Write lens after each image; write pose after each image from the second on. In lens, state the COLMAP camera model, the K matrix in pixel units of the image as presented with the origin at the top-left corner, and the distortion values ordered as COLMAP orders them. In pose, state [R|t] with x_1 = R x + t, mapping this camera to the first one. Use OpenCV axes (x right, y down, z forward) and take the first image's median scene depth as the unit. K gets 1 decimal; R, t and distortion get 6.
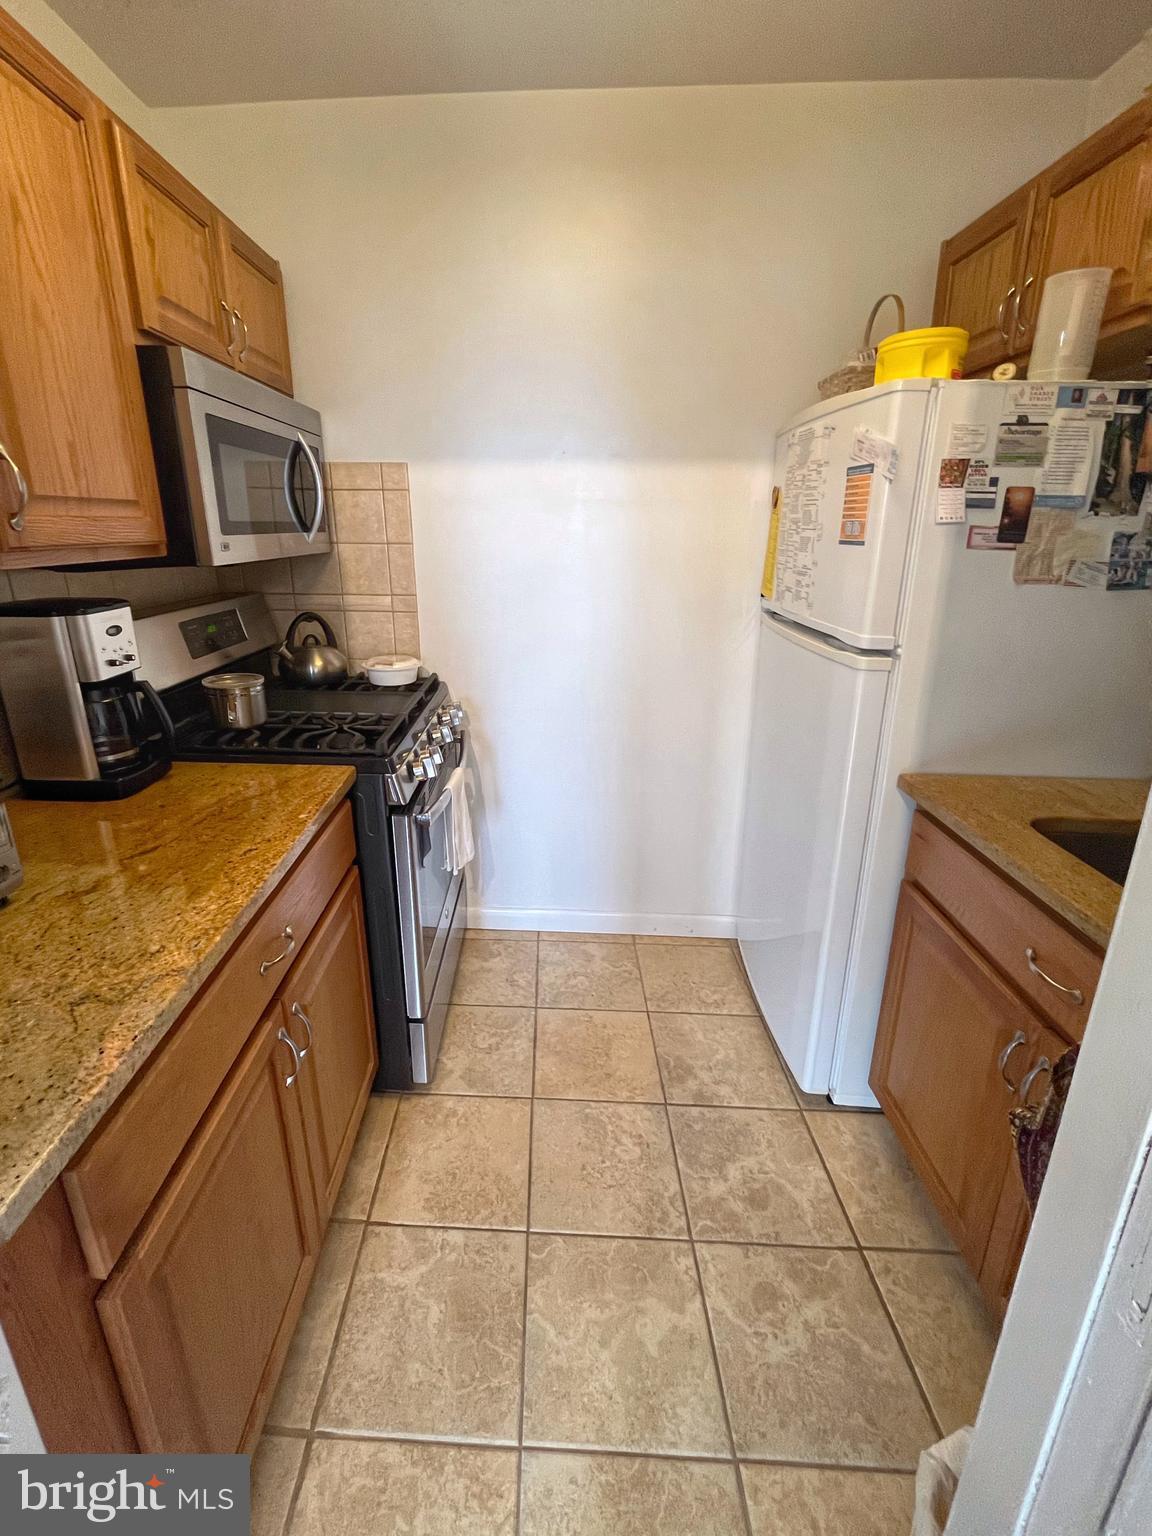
lens RADIAL K [[587.3, 0, 576.3], [0, 587.3, 665.1], [0, 0, 1]] dist [-0.001304, -0.000218]
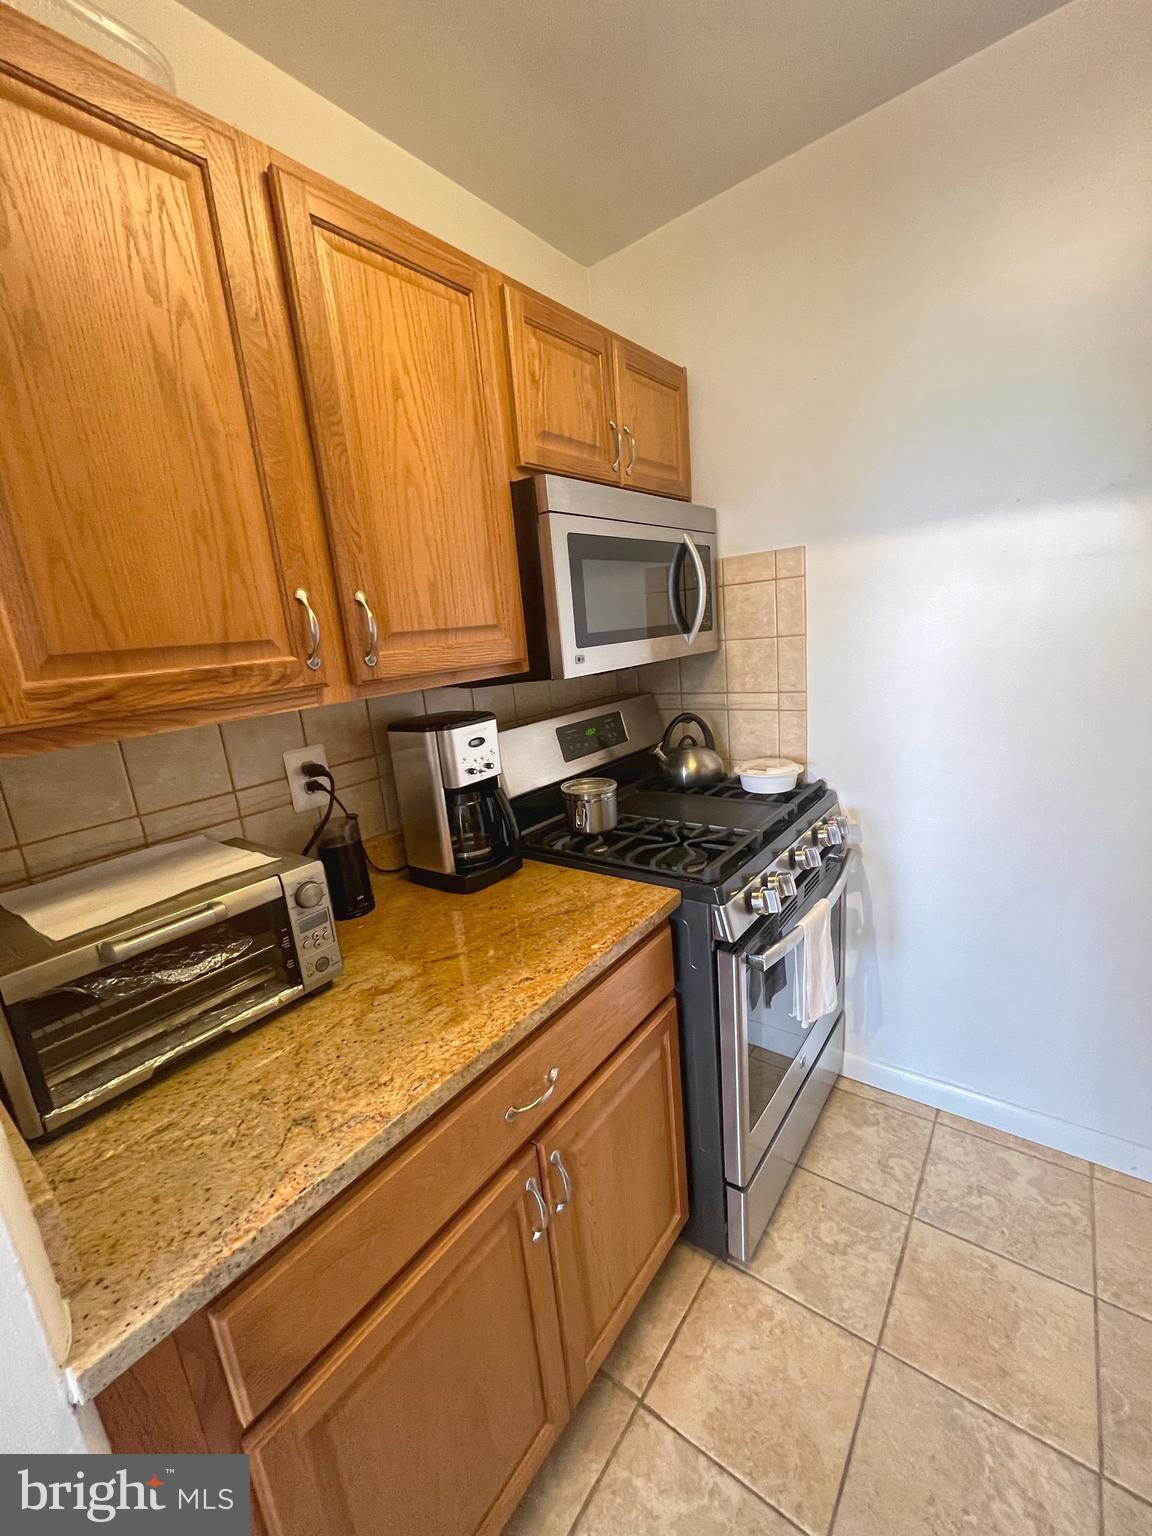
lens RADIAL K [[622.2, 0, 571.7], [0, 622.2, 770.7], [0, 0, 1]] dist [-0.001242, -0.000312]
pose [[0.806376, 0.053306, -0.588996, 0.050967], [-0.047982, 0.998543, 0.024680, -0.031679], [0.589454, 0.008360, 0.807759, 0.106346]]
